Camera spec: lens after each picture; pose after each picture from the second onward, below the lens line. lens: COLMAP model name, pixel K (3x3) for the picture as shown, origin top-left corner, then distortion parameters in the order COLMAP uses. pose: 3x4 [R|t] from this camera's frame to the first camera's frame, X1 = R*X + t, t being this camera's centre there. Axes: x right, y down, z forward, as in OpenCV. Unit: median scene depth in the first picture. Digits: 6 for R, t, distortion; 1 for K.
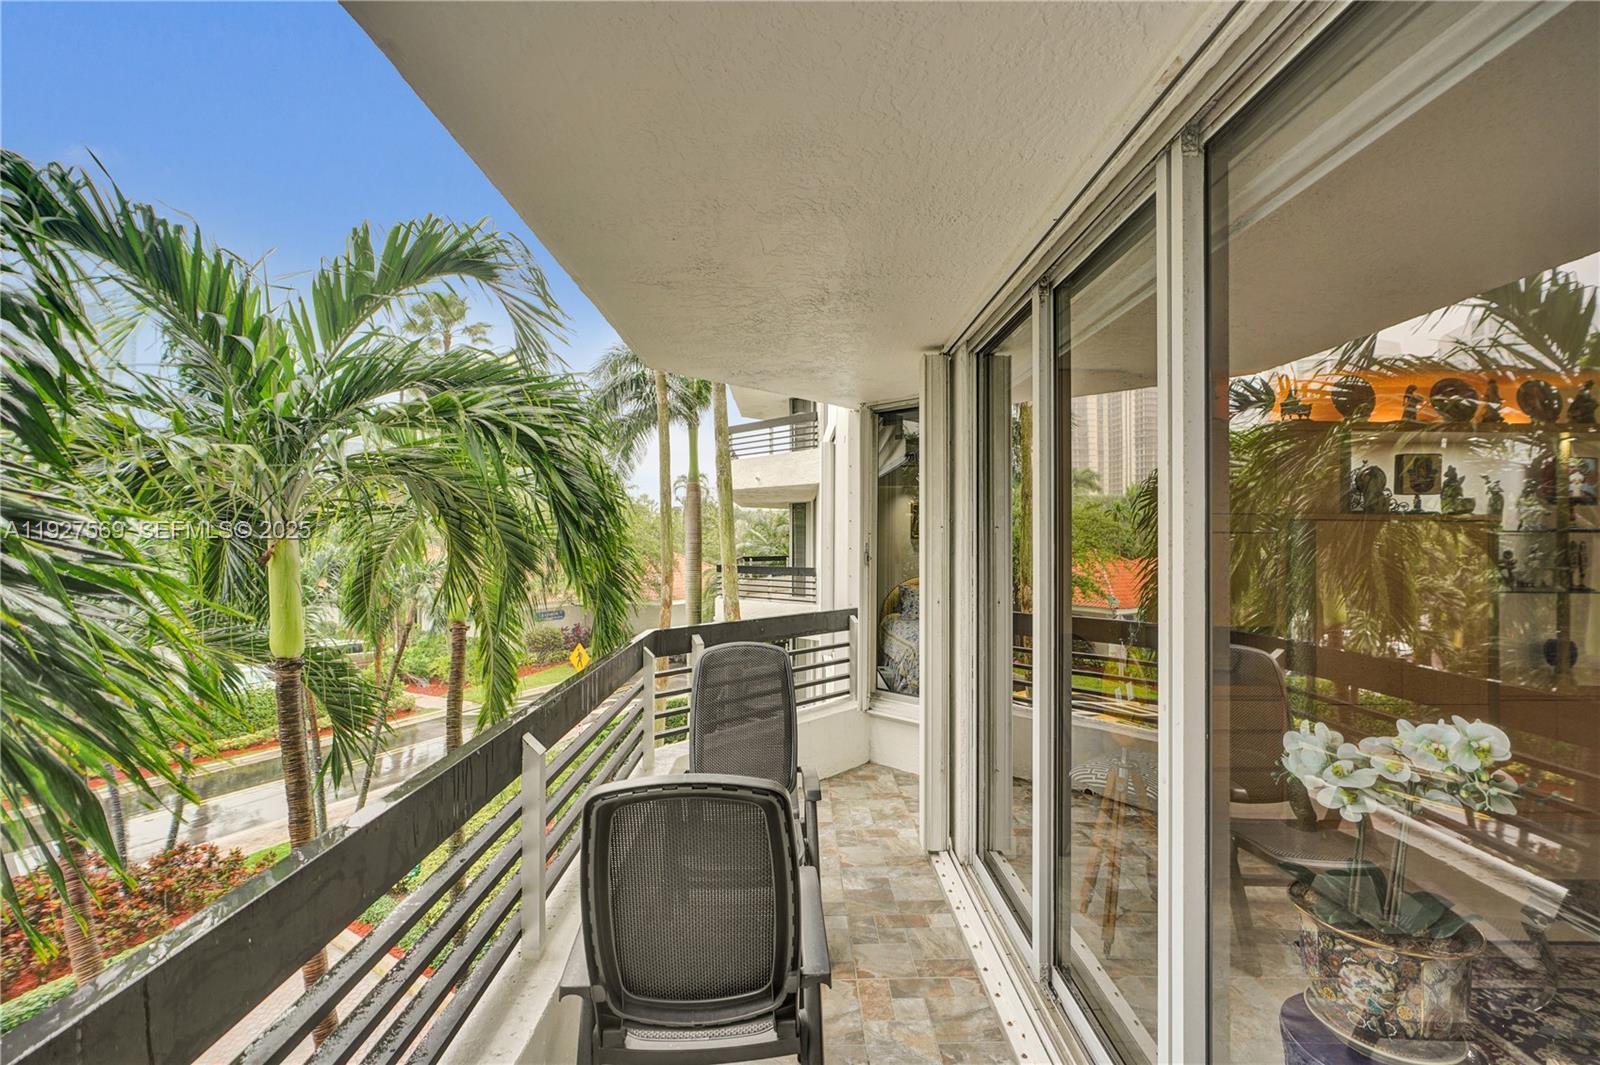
lens RADIAL K [[715.2, 0, 797.9], [0, 715.2, 540.4], [0, 0, 1]] dist [-0.010853, 0.006016]
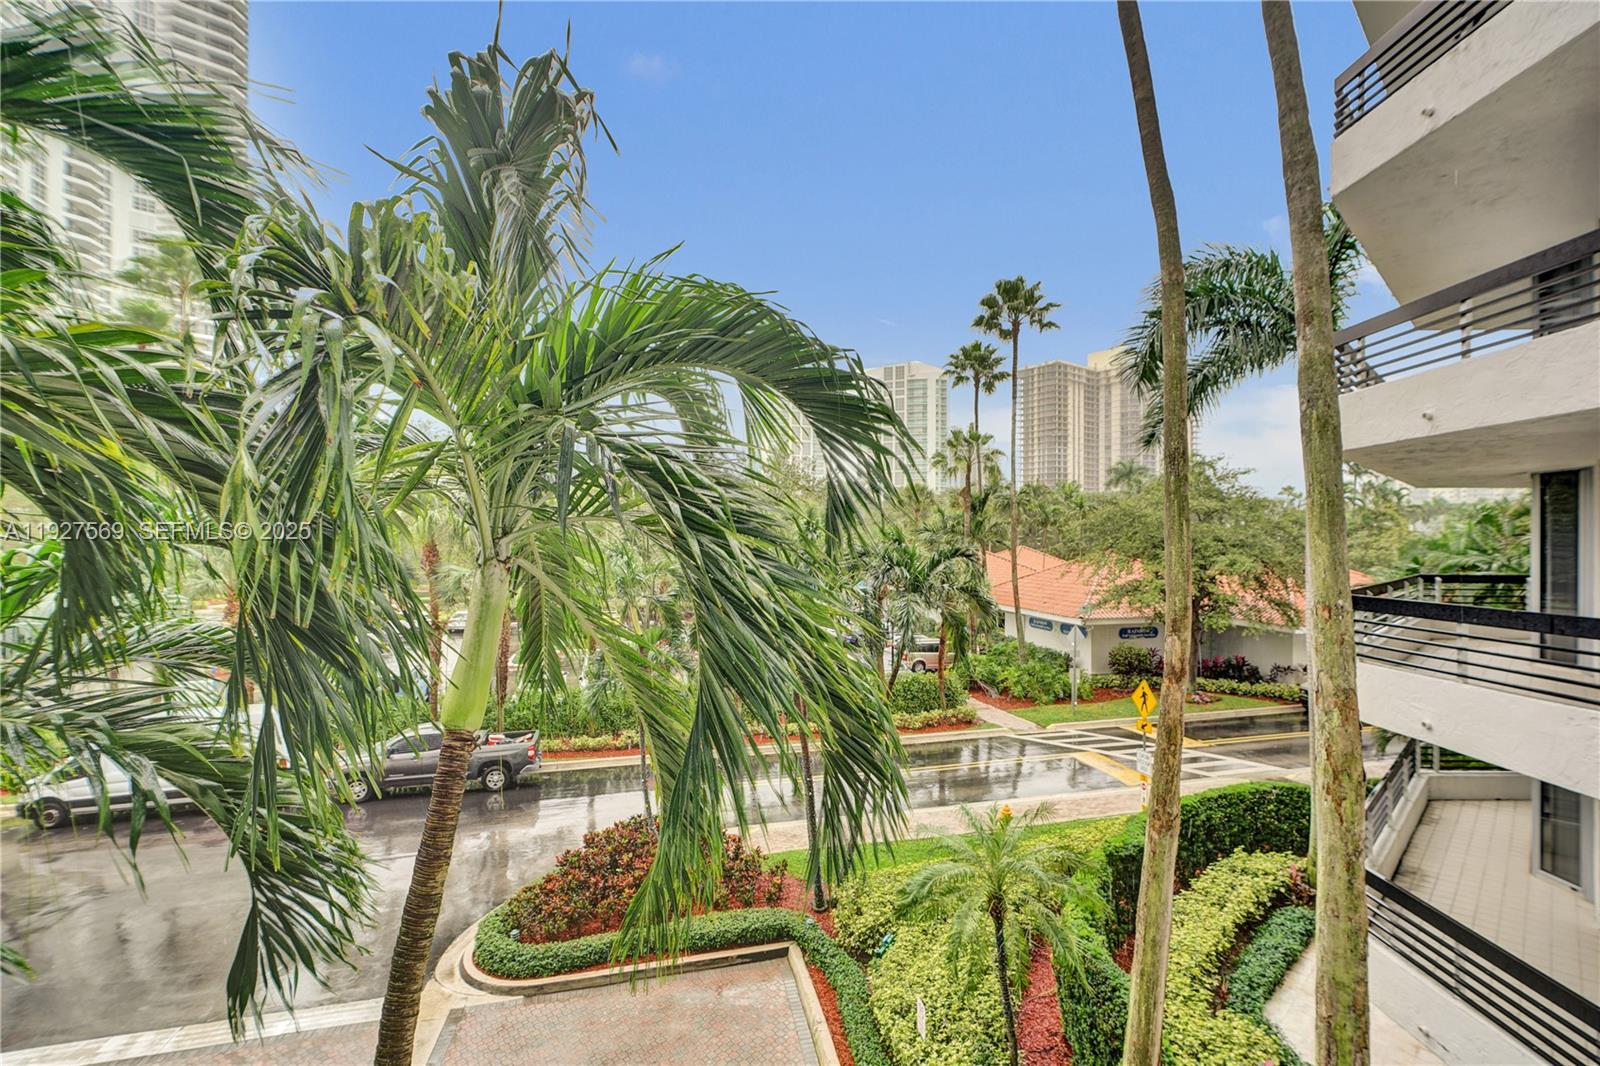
lens RADIAL K [[715.2, 0, 797.9], [0, 715.2, 540.9], [0, 0, 1]] dist [-0.010853, 0.006016]
pose [[0.679514, 0.000306, -0.733662, 0.001348], [-0.001871, 0.999997, -0.001316, -0.003005], [0.733660, 0.002267, 0.679513, 0.194437]]
